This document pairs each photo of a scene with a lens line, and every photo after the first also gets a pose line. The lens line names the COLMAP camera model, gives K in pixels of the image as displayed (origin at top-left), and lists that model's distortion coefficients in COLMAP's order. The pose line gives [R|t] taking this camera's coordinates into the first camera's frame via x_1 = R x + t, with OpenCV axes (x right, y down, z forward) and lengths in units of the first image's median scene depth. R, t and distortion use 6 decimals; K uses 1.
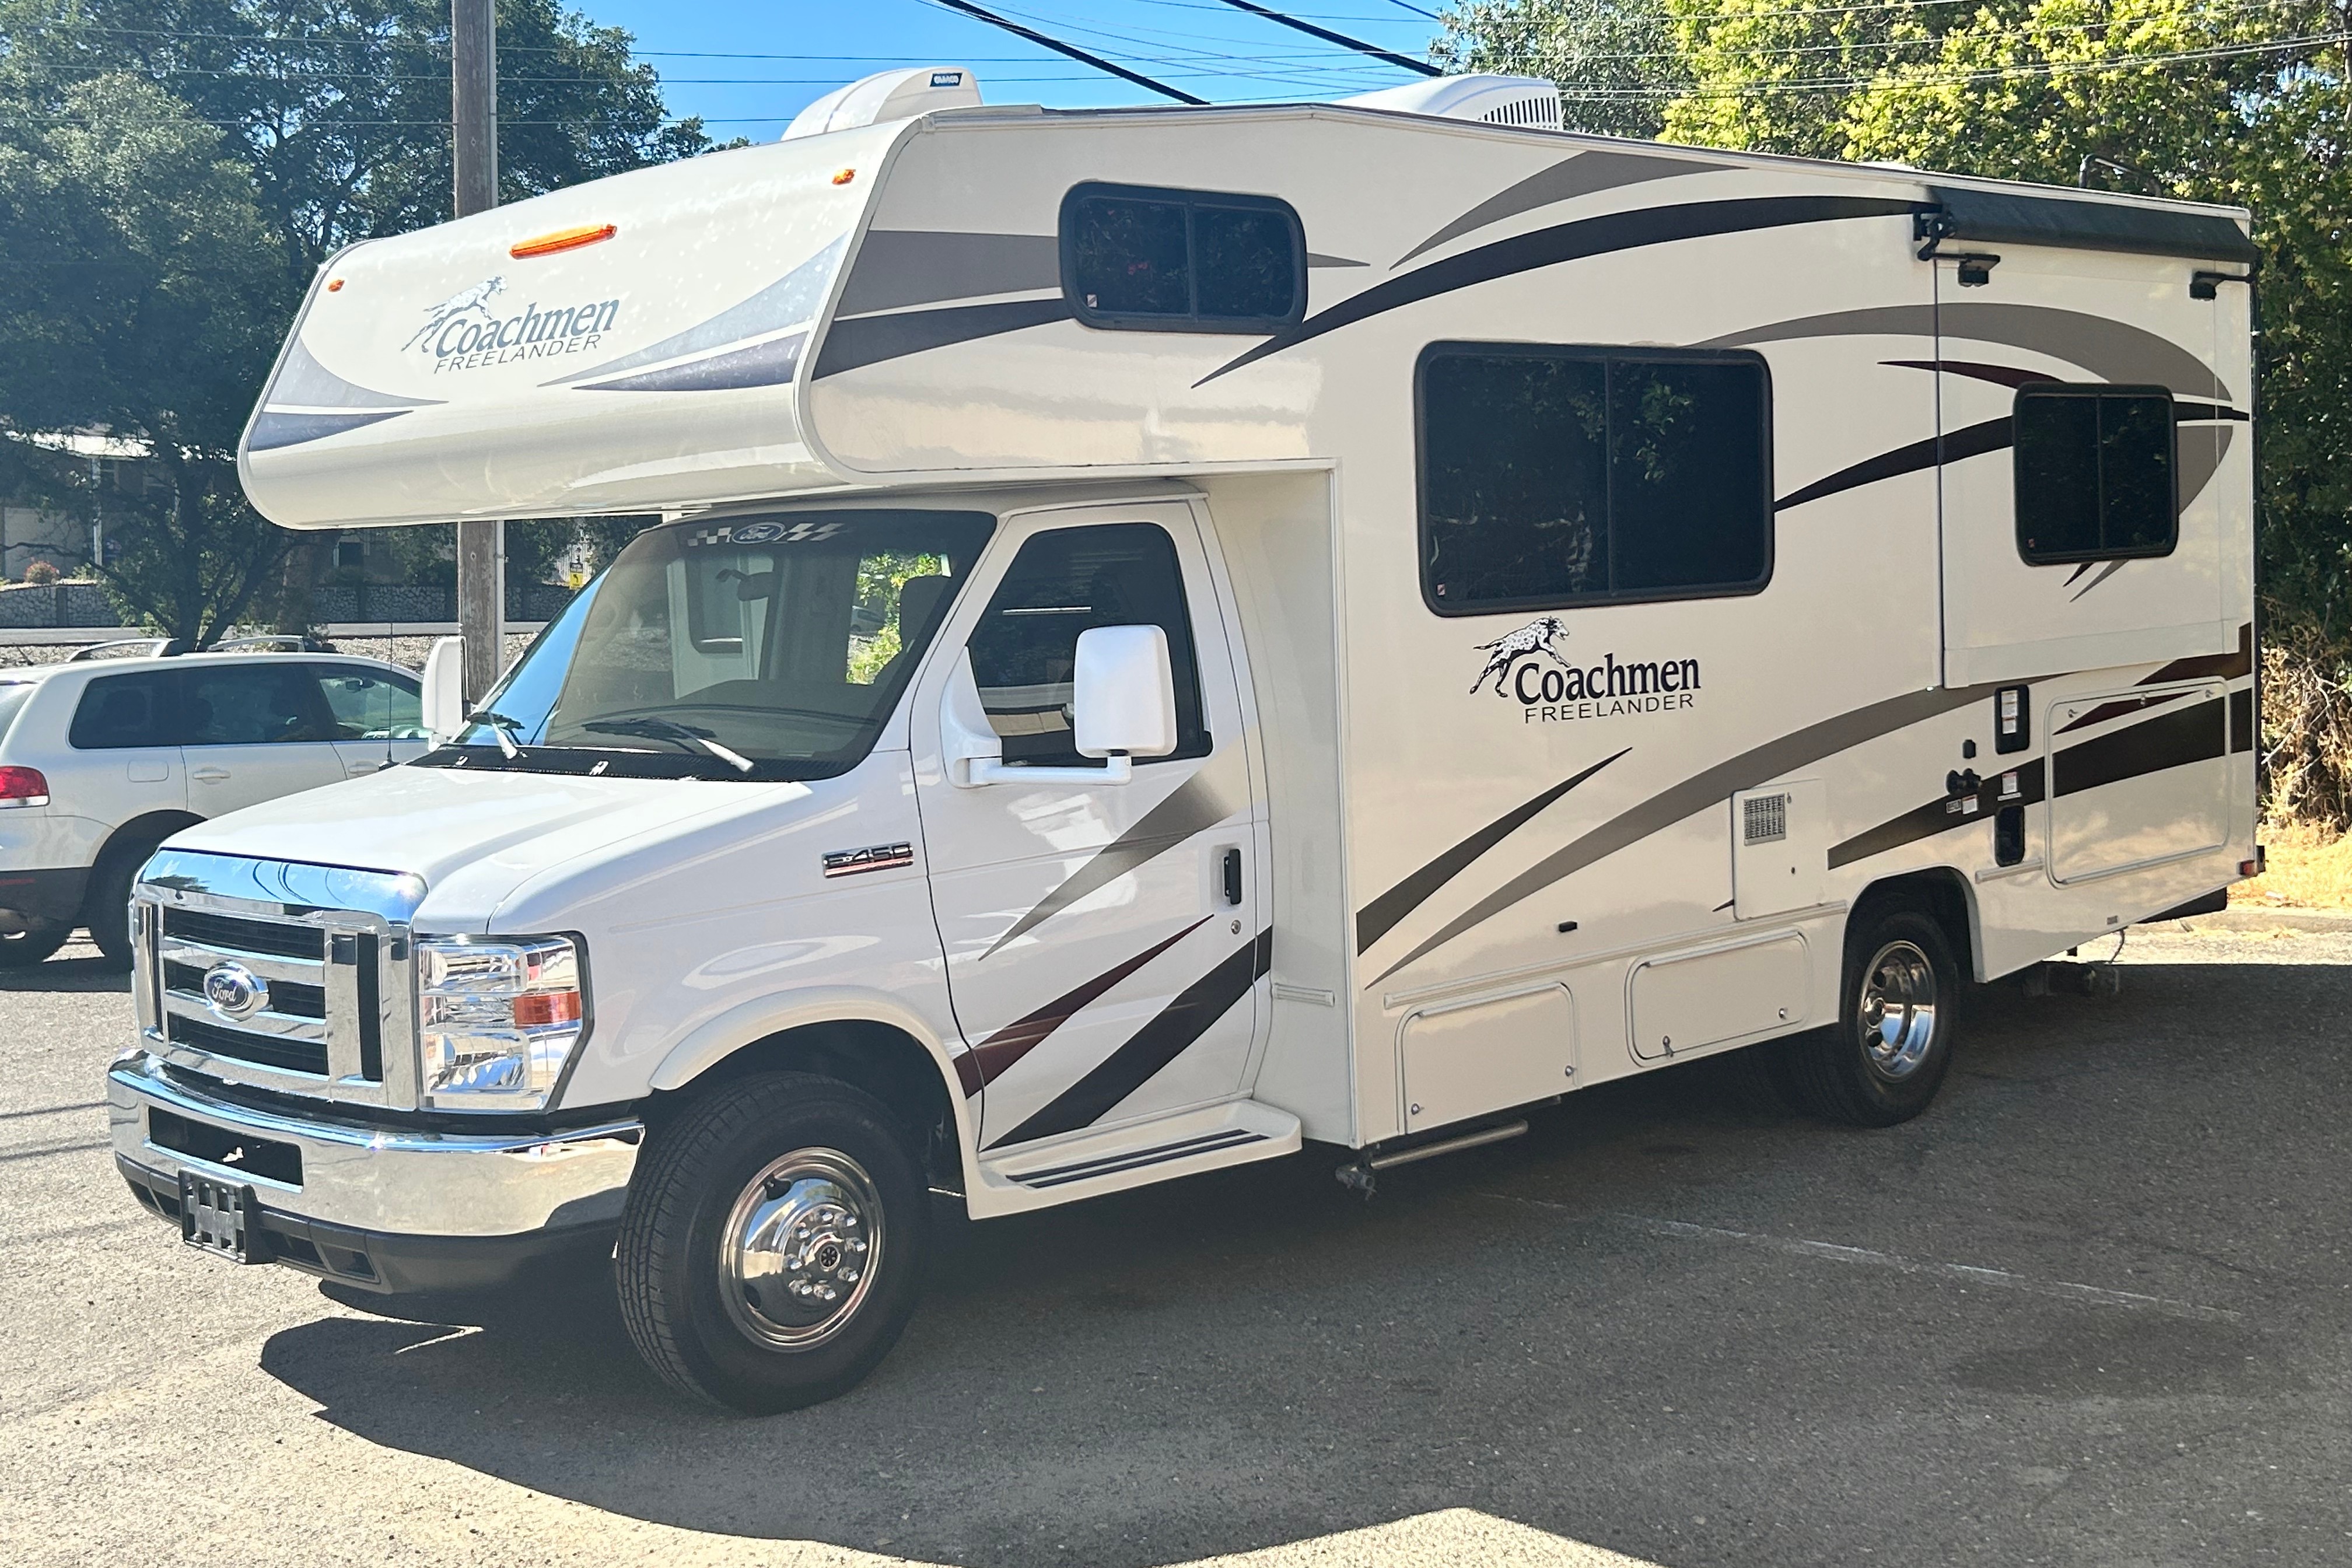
lens RADIAL K [[2749.4, 0, 1176.0], [0, 2749.4, 784.0], [0, 0, 1]] dist [0.168732, -0.511024]
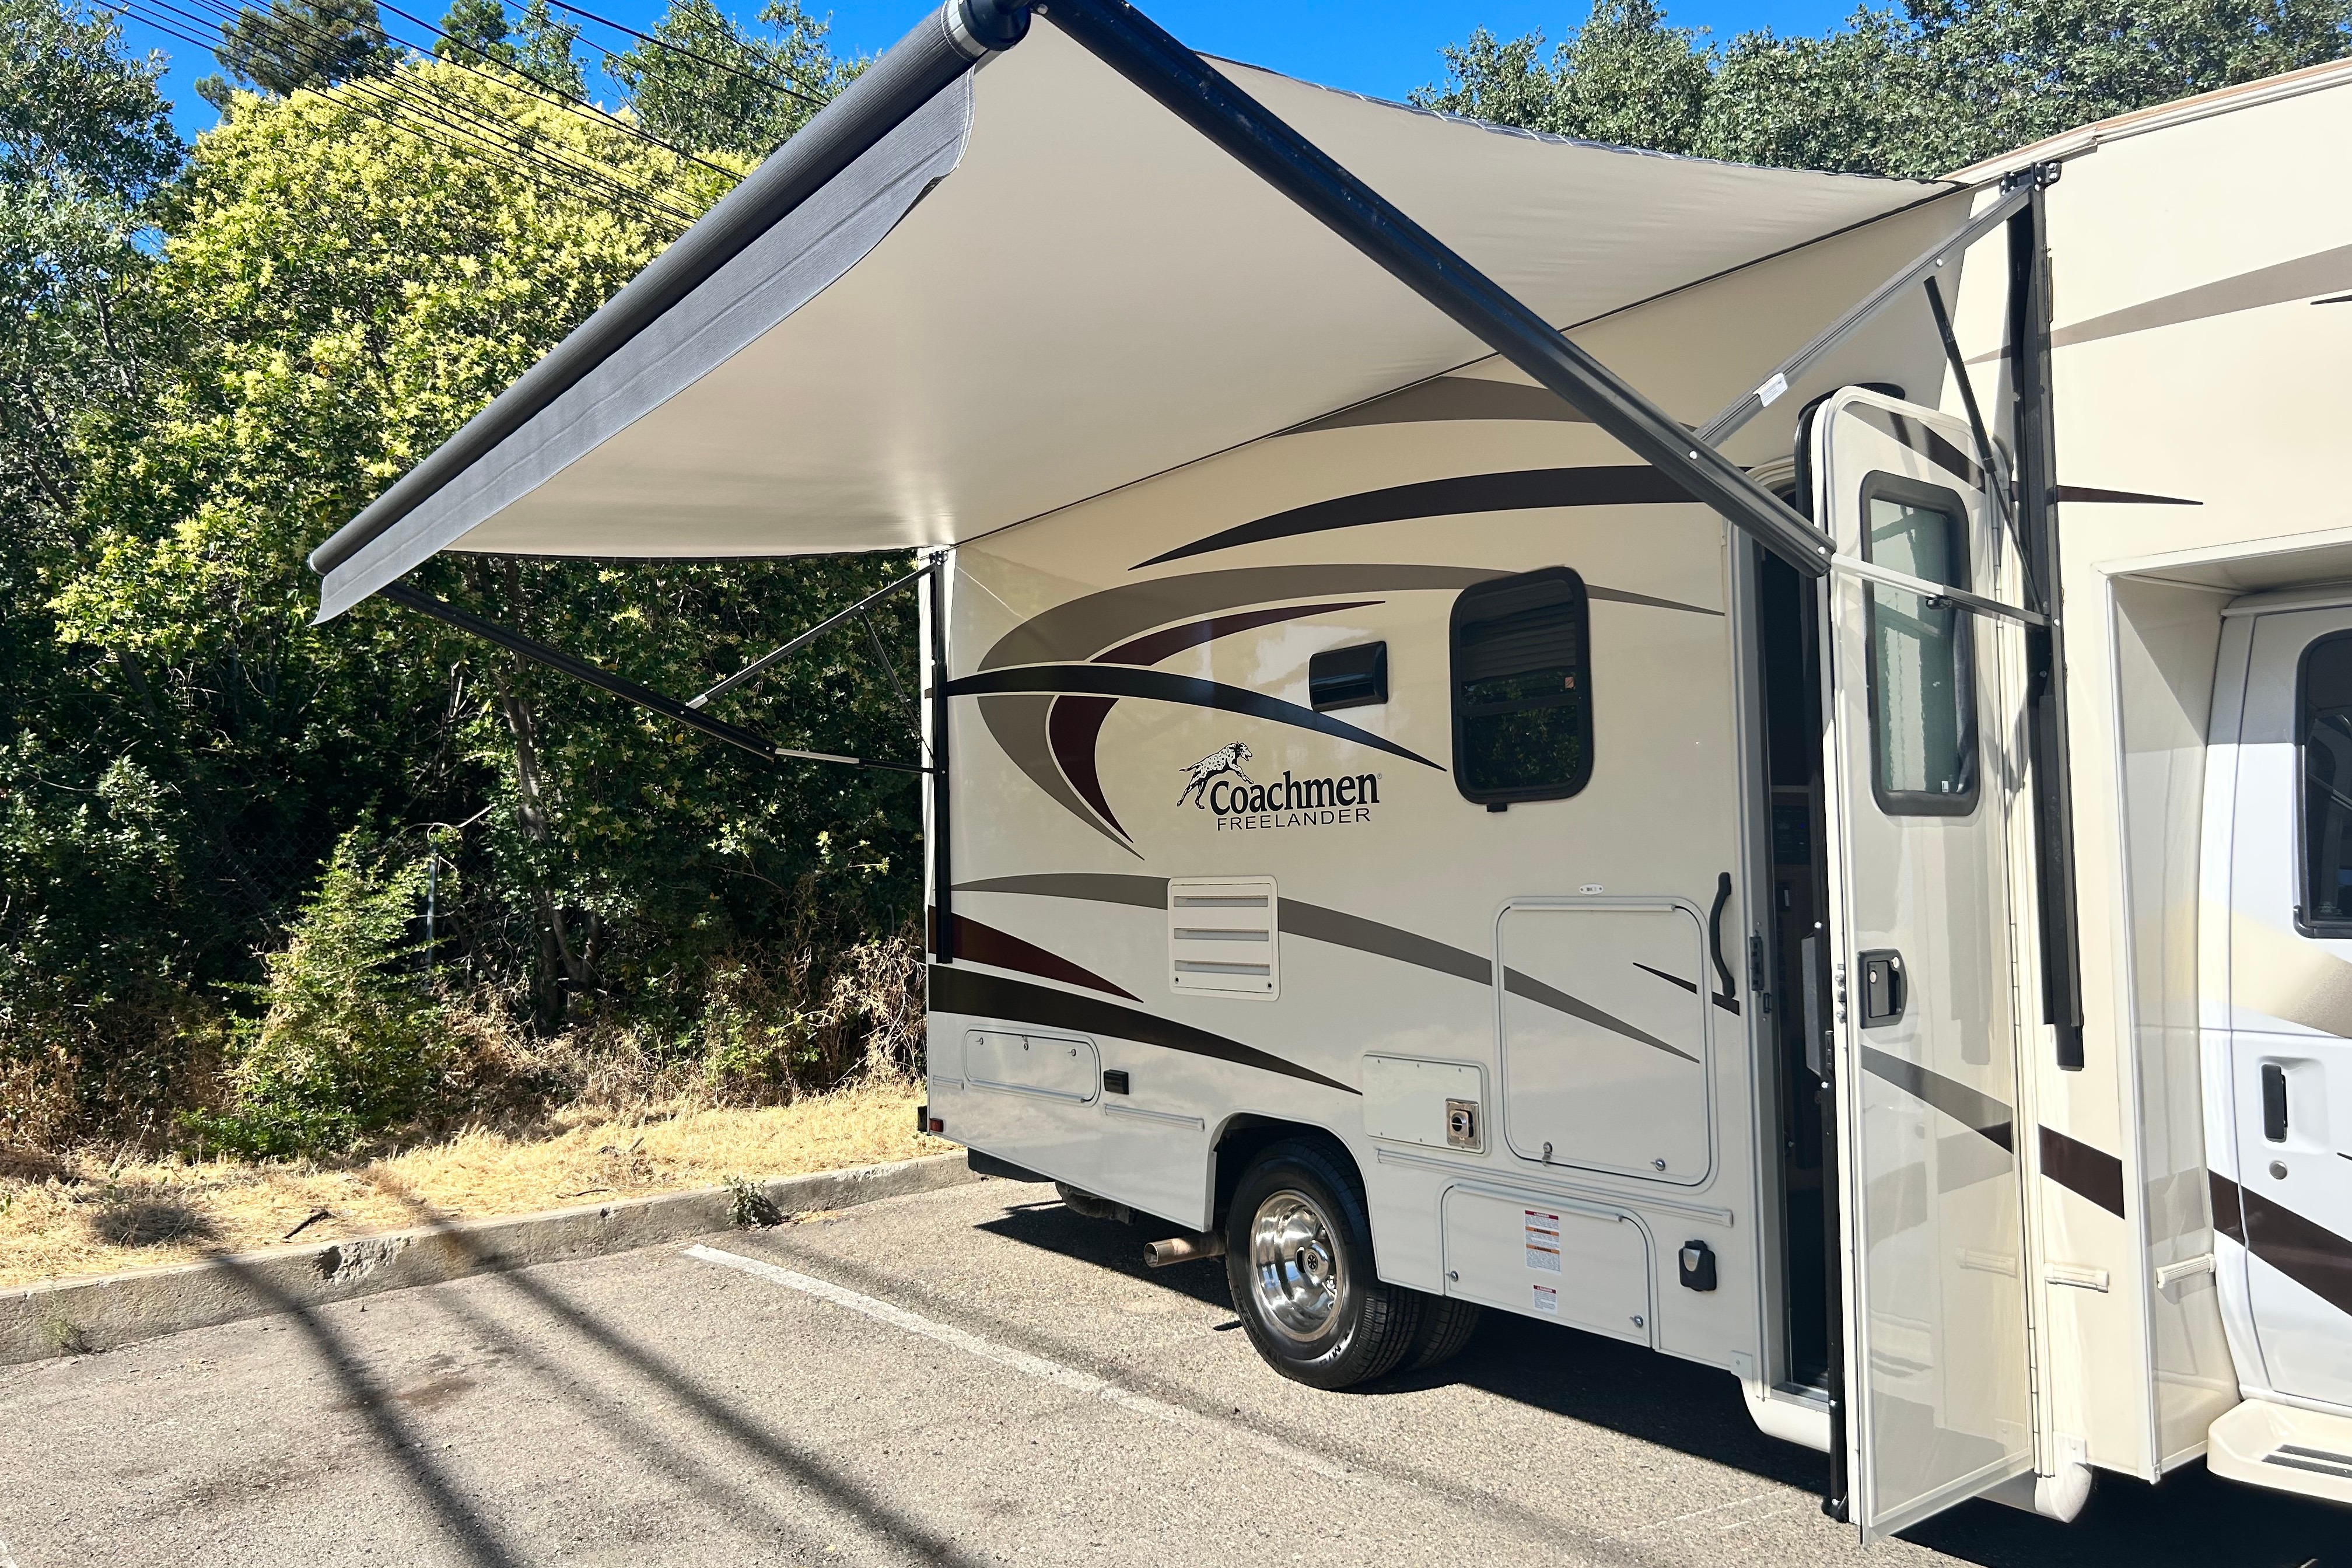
lens RADIAL K [[1798.0, 0, 1176.0], [0, 1798.0, 784.0], [0, 0, 1]] dist [0.108225, -0.153964]
pose [[-0.161366, -0.019674, -0.986699, 0.842893], [-0.049020, 0.998727, -0.011897, -0.029709], [0.985676, 0.046448, -0.162125, 1.024706]]
